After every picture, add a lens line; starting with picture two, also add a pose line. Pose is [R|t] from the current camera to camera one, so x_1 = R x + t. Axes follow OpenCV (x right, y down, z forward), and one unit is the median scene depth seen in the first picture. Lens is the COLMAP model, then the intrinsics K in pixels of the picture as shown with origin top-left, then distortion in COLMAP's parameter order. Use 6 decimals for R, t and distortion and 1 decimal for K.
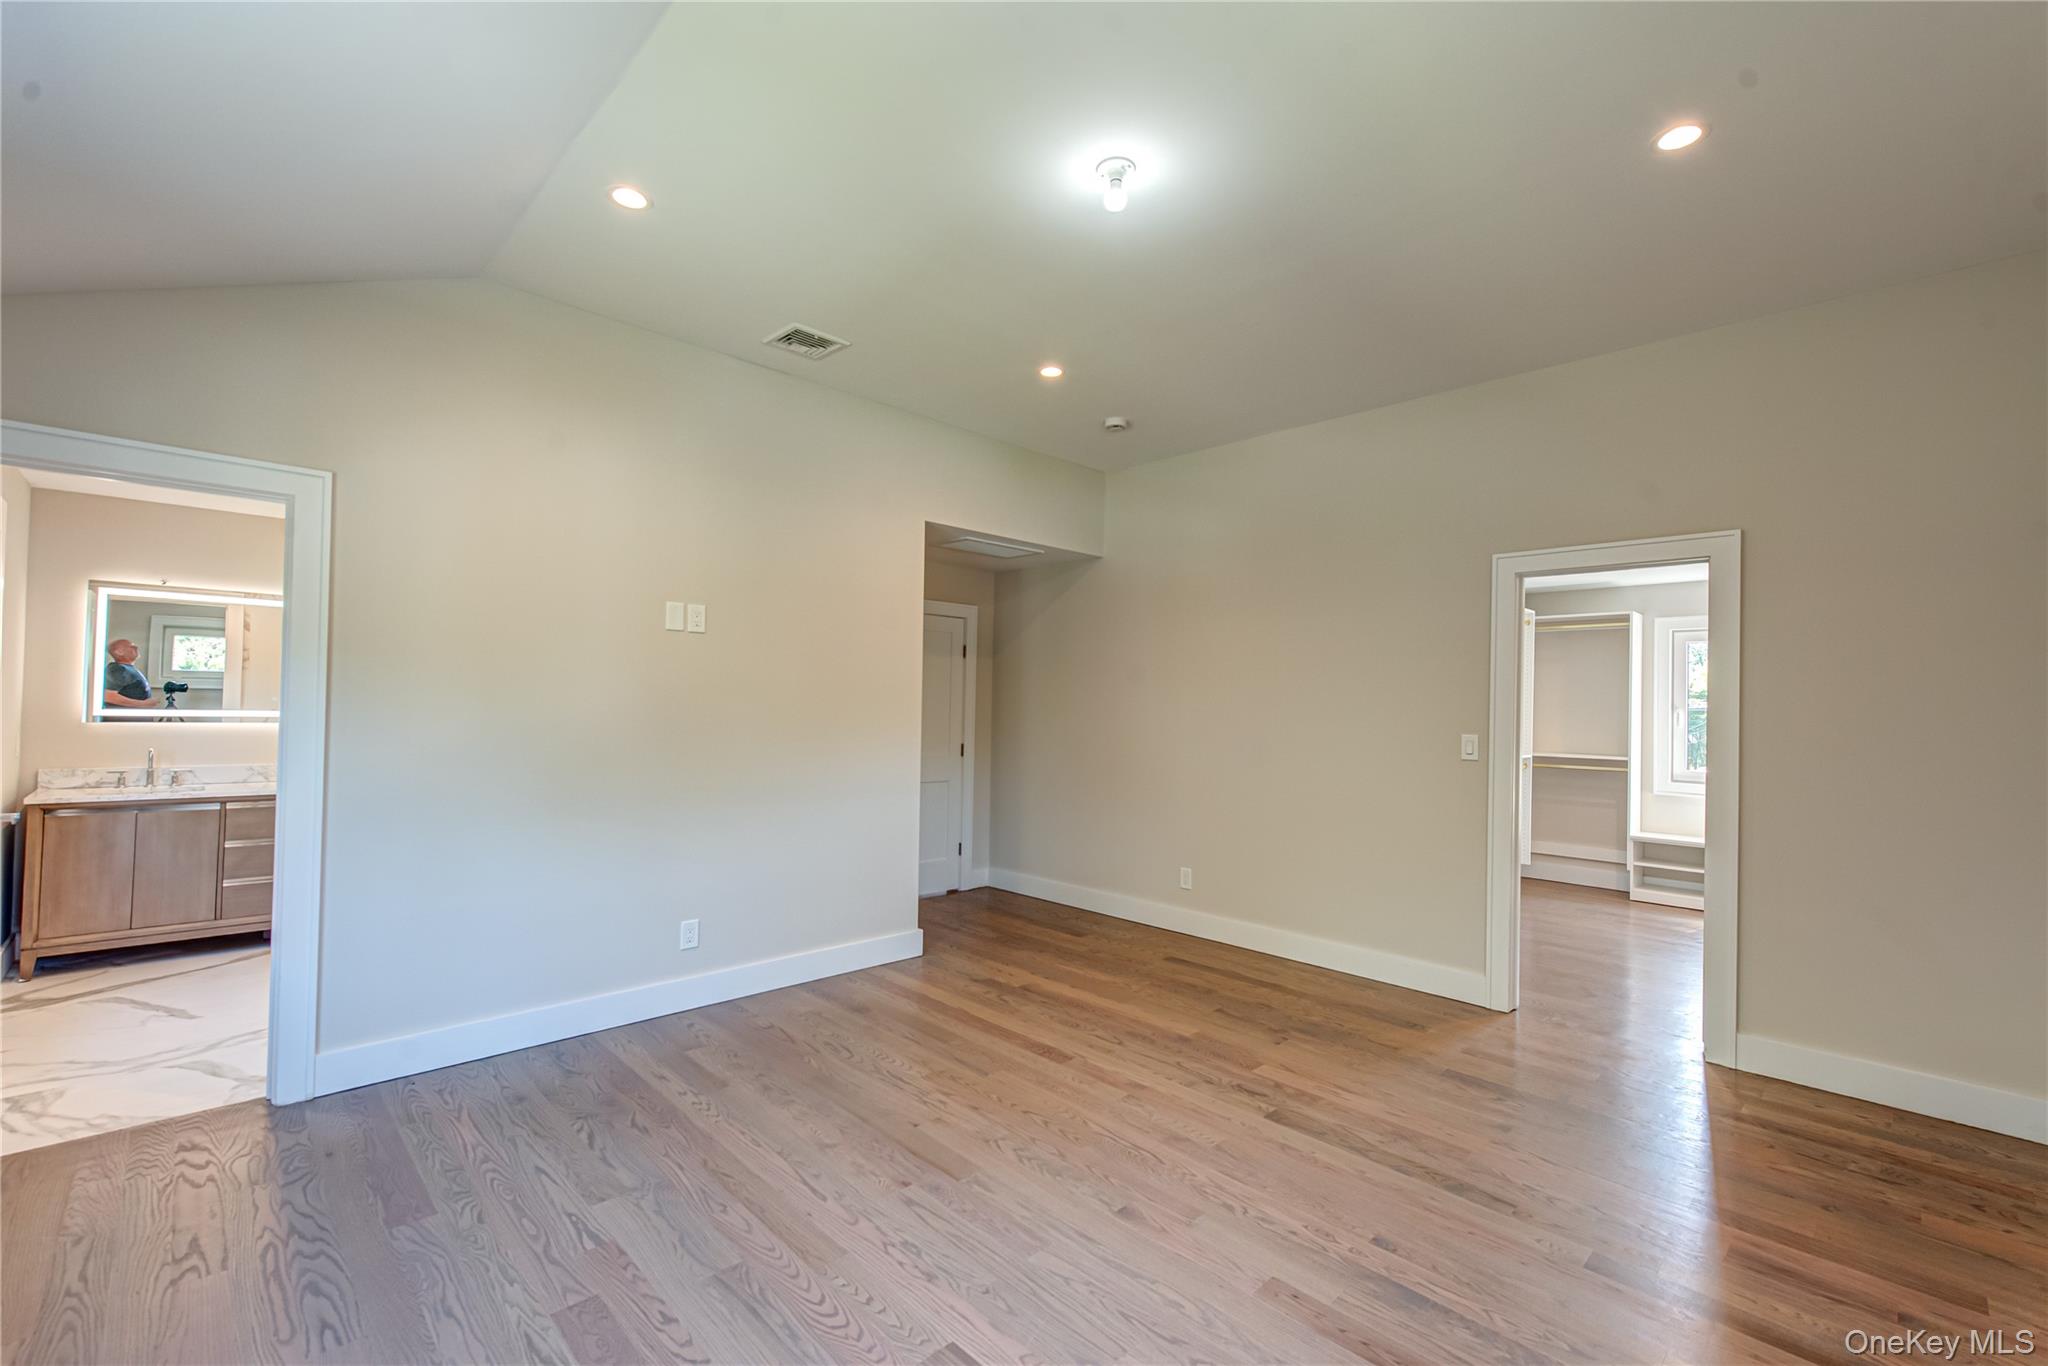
lens RADIAL K [[876.7, 0, 1036.9], [0, 876.7, 693.5], [0, 0, 1]] dist [0.004082, 0.000102]
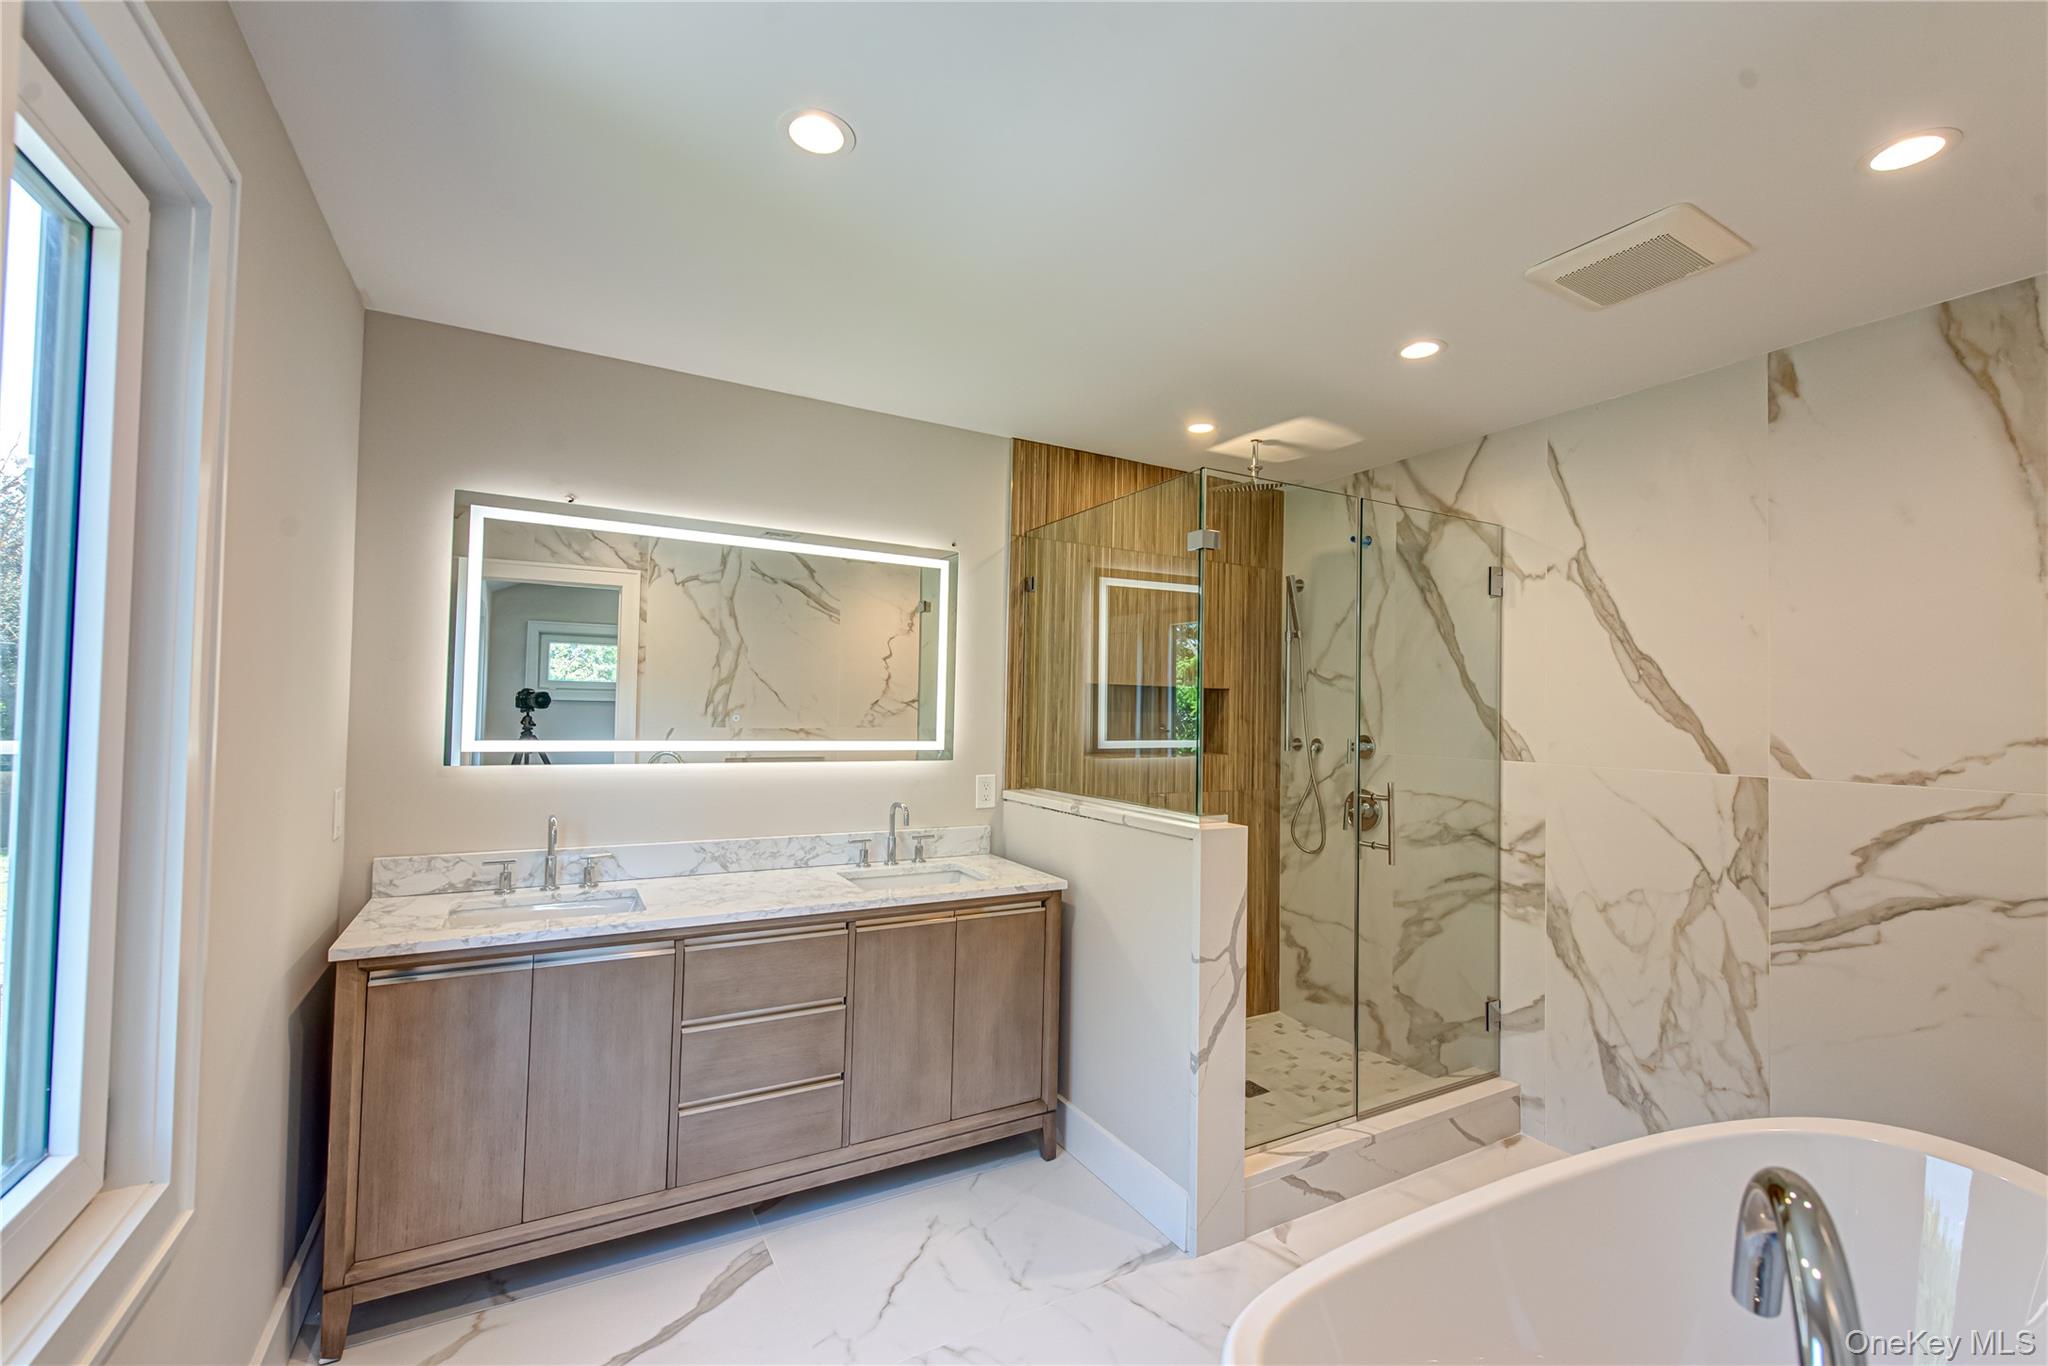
lens RADIAL K [[876.7, 0, 1036.9], [0, 876.7, 693.5], [0, 0, 1]] dist [0.004082, 0.000102]
pose [[0.968211, -0.011402, -0.249877, -0.614396], [0.007366, 0.999827, -0.017078, 0.001908], [0.250028, 0.014695, 0.968127, 0.584166]]
